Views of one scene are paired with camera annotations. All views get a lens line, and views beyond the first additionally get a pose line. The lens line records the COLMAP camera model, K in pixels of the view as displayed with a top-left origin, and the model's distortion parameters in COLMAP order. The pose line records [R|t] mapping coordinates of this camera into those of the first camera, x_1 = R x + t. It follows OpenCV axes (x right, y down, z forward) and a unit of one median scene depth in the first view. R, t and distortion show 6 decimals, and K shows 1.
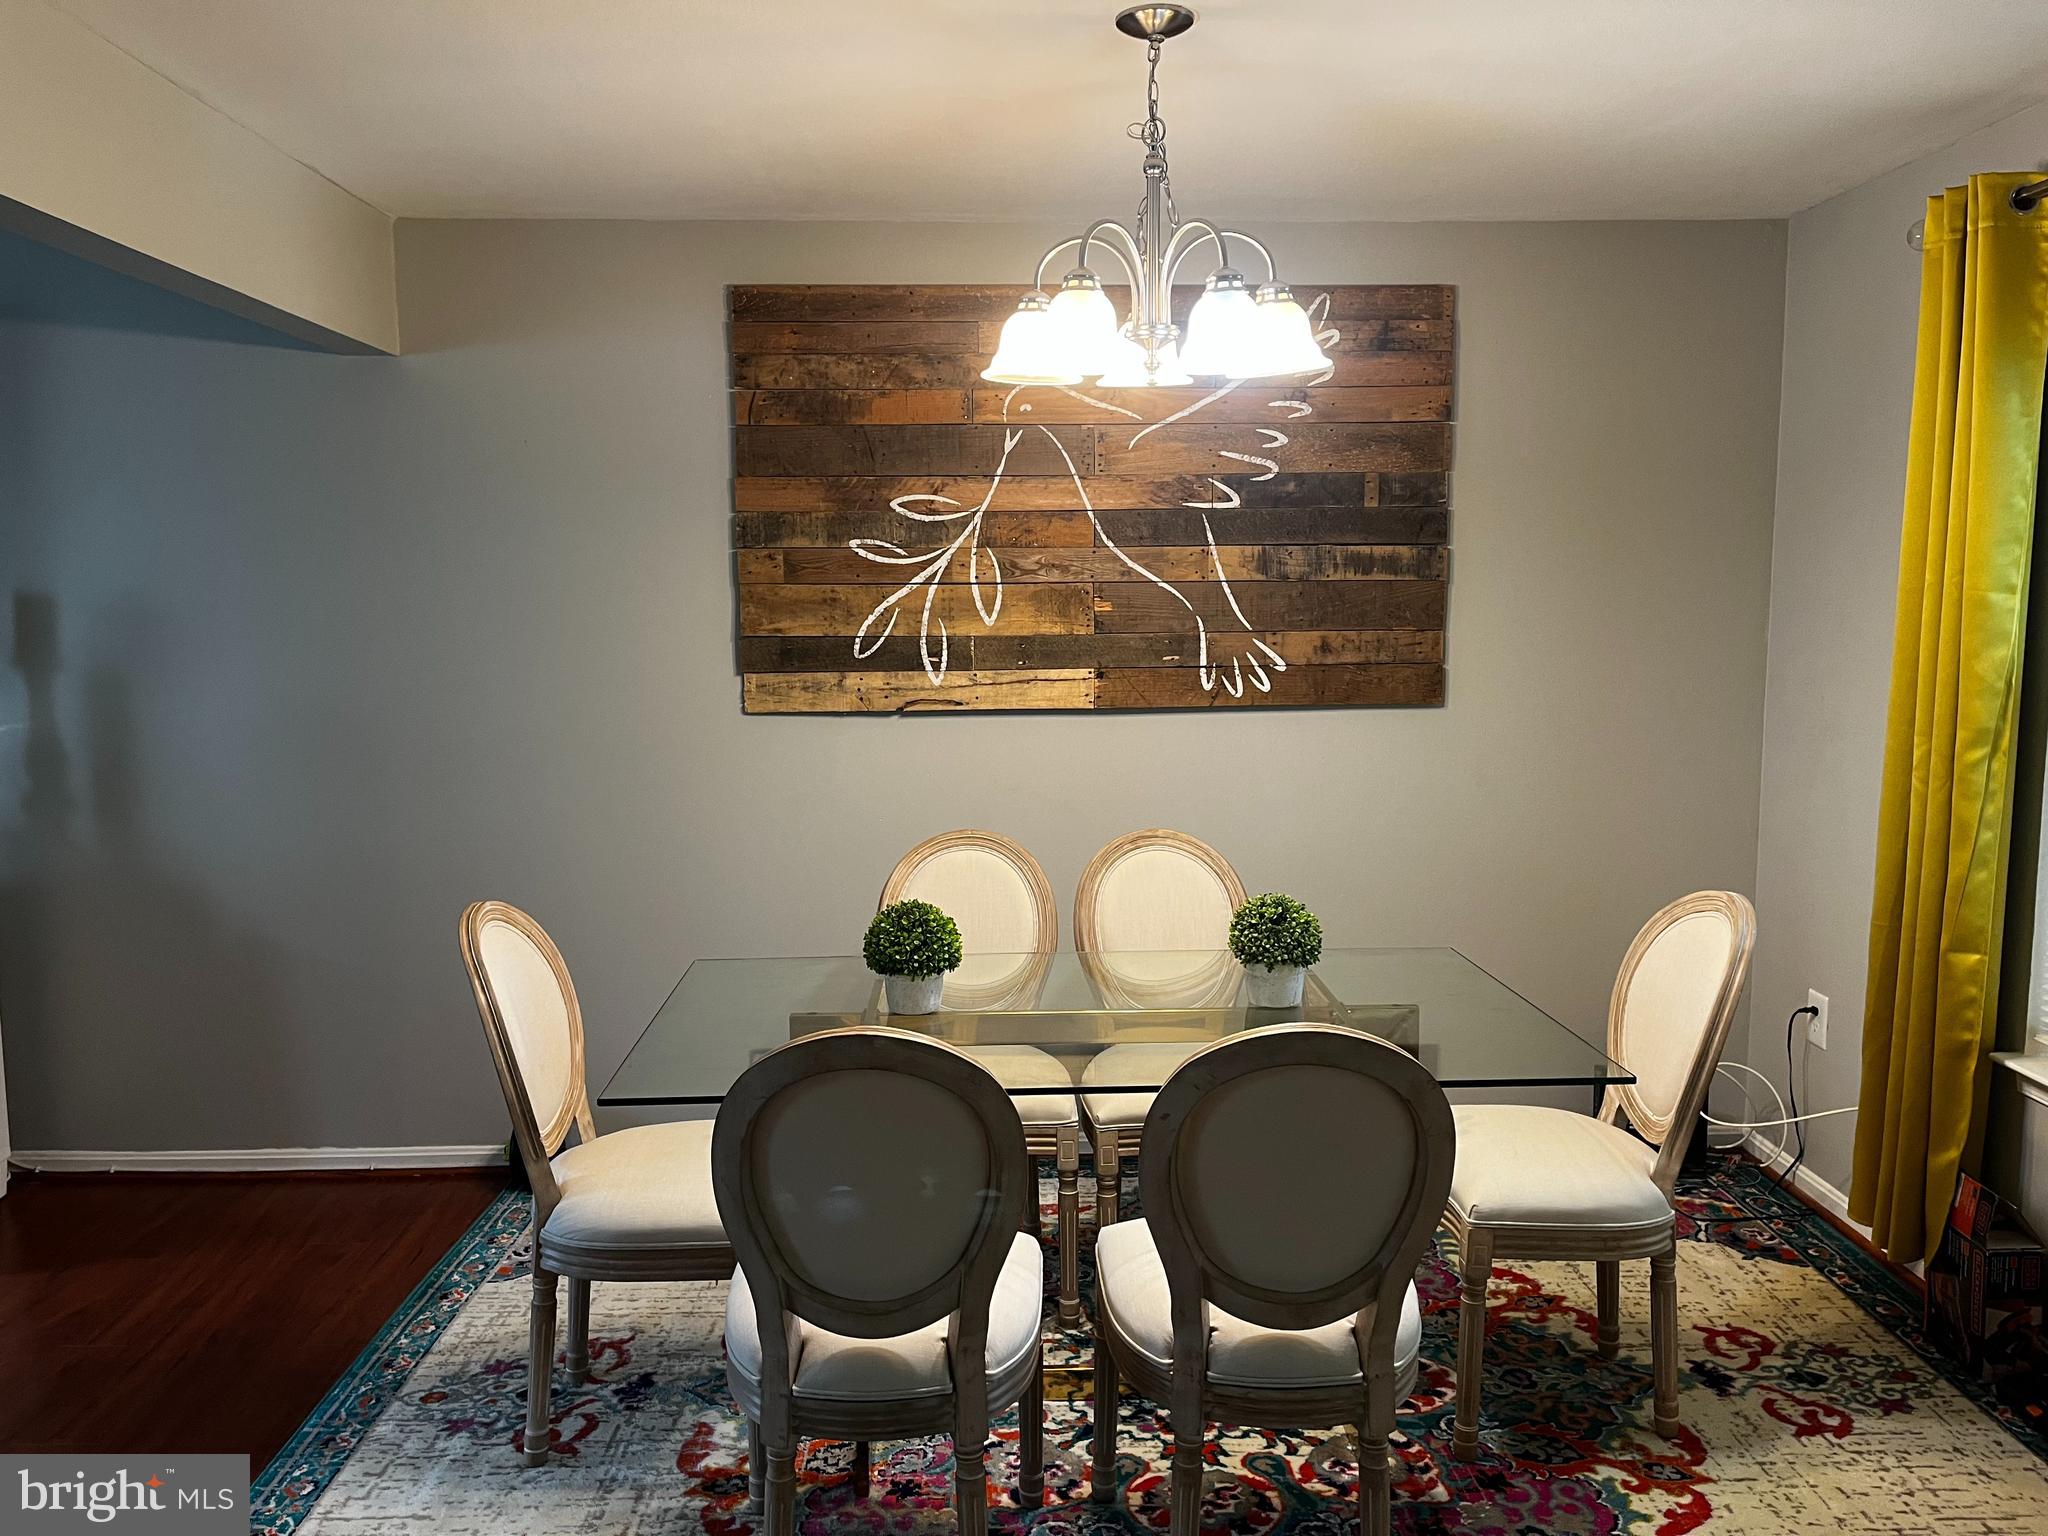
lens RADIAL K [[1559.8, 0, 1024.0], [0, 1559.8, 768.0], [0, 0, 1]] dist [0.131023, -0.171880]
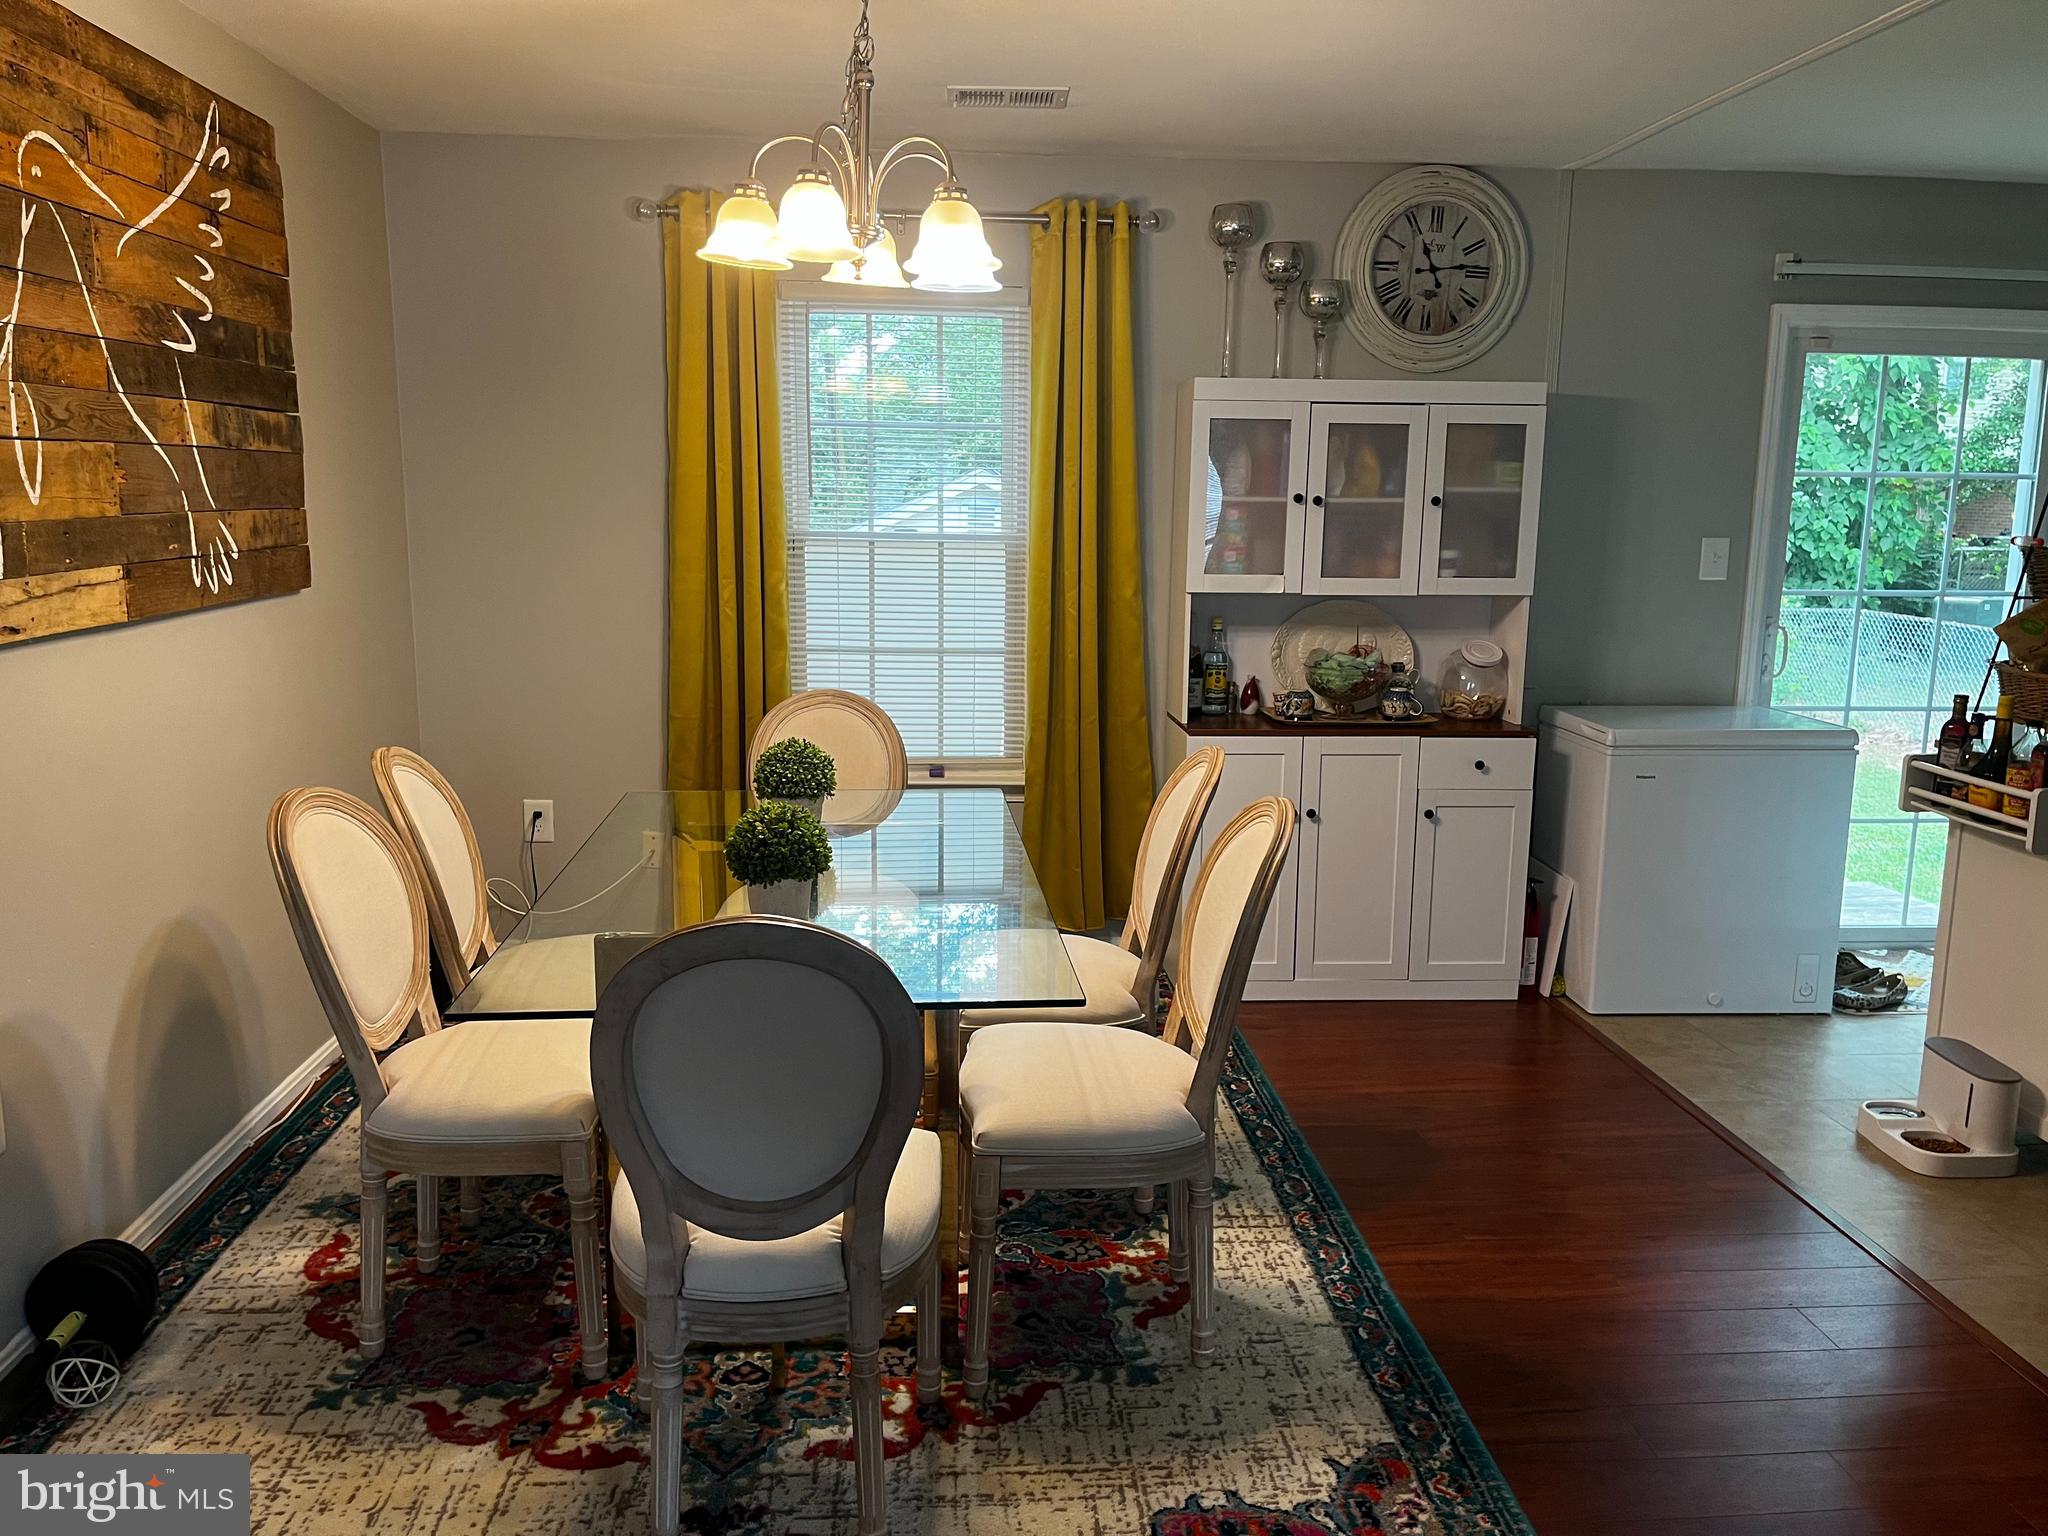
lens RADIAL K [[1559.8, 0, 1024.0], [0, 1559.8, 768.0], [0, 0, 1]] dist [0.131023, -0.171880]
pose [[-0.039661, -0.169517, 0.984729, -0.706056], [0.103753, 0.979479, 0.172792, -0.056859], [-0.993812, 0.109022, -0.021259, 0.623911]]
